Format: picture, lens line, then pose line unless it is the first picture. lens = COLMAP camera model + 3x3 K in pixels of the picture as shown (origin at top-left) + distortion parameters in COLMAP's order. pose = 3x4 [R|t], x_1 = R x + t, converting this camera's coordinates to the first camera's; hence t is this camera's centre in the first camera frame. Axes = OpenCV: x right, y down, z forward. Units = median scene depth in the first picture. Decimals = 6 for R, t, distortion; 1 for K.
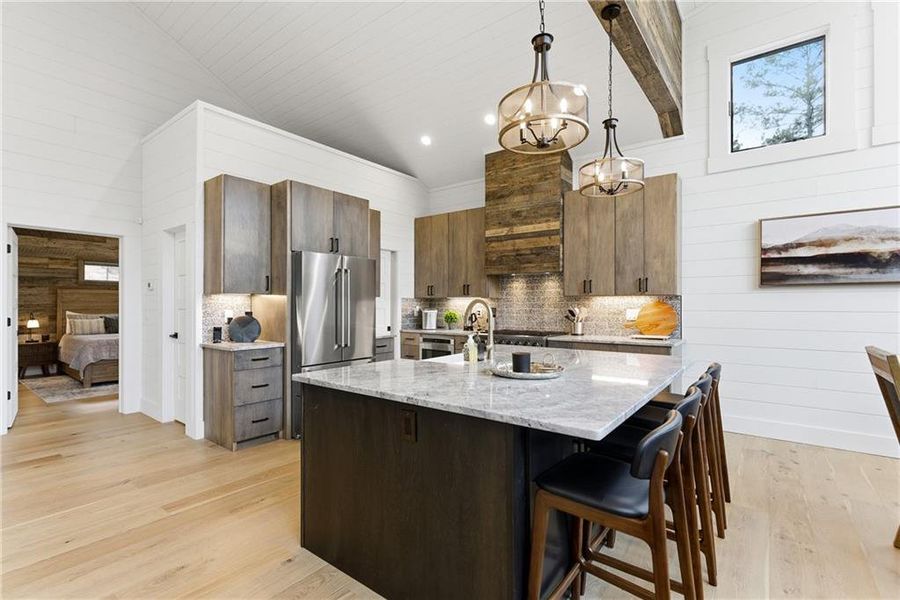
lens RADIAL K [[407.5, 0, 450.0], [0, 407.5, 300.0], [0, 0, 1]] dist [-0.000892, -0.000612]
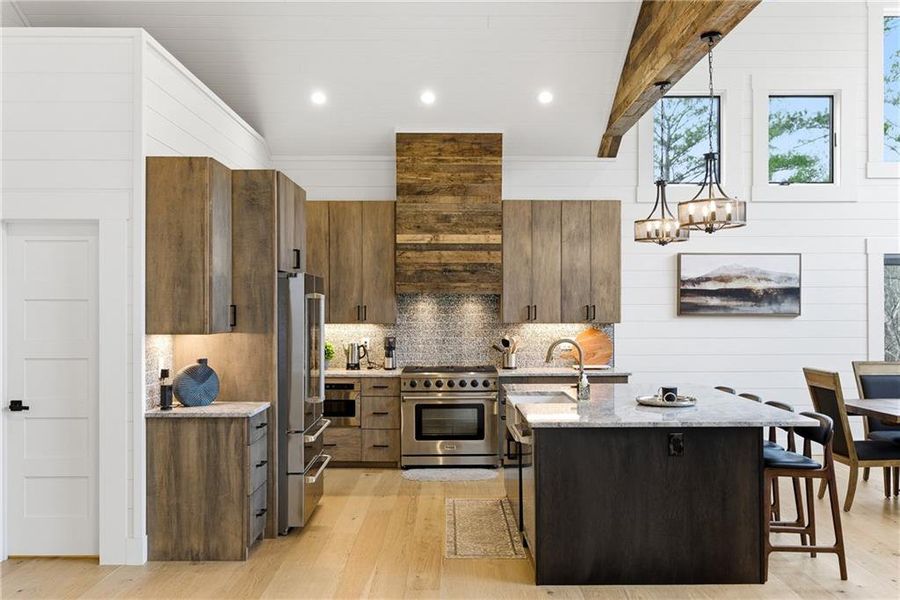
lens RADIAL K [[758.3, 0, 450.0], [0, 758.3, 300.0], [0, 0, 1]] dist [-0.015746, -0.001649]
pose [[0.792533, 0.004518, 0.609812, -0.787297], [-0.004348, 0.999989, -0.001759, -0.056098], [-0.609814, -0.001257, 0.792544, -0.183204]]
